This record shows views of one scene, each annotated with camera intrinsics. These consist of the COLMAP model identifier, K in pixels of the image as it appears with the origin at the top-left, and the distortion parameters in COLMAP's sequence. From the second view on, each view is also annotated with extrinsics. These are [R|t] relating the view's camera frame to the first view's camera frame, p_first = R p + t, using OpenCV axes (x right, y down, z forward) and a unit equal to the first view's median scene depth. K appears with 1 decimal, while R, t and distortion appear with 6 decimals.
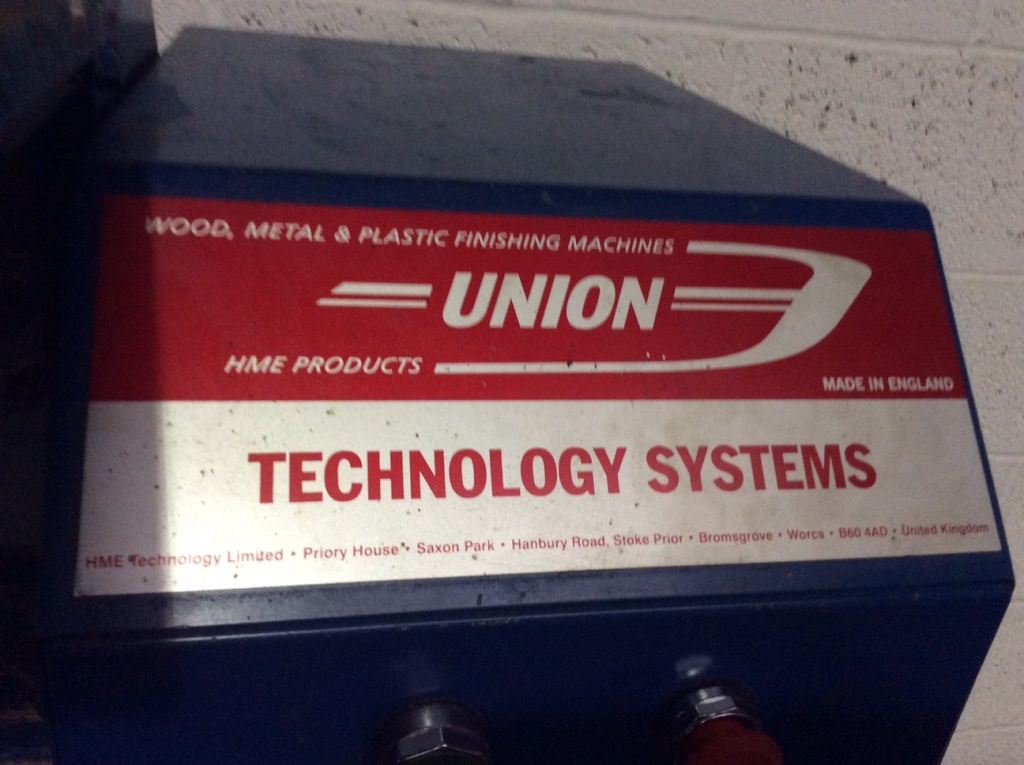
lens RADIAL K [[942.2, 0, 512.0], [0, 942.2, 382.5], [0, 0, 1]] dist [0.005348, 0.004649]
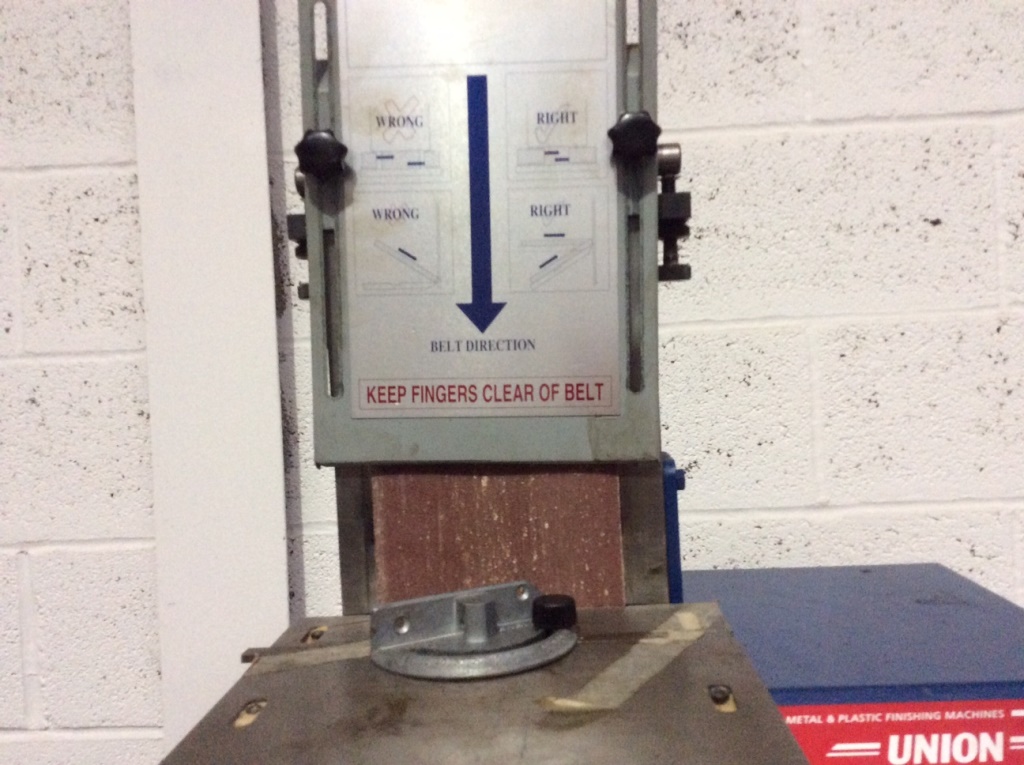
lens RADIAL K [[942.2, 0, 512.0], [0, 942.2, 382.5], [0, 0, 1]] dist [0.005348, 0.004649]
pose [[0.957608, -0.144501, -0.249211, -0.218762], [0.027255, 0.906659, -0.420983, 0.027082], [0.286782, 0.396345, 0.872162, -1.278441]]
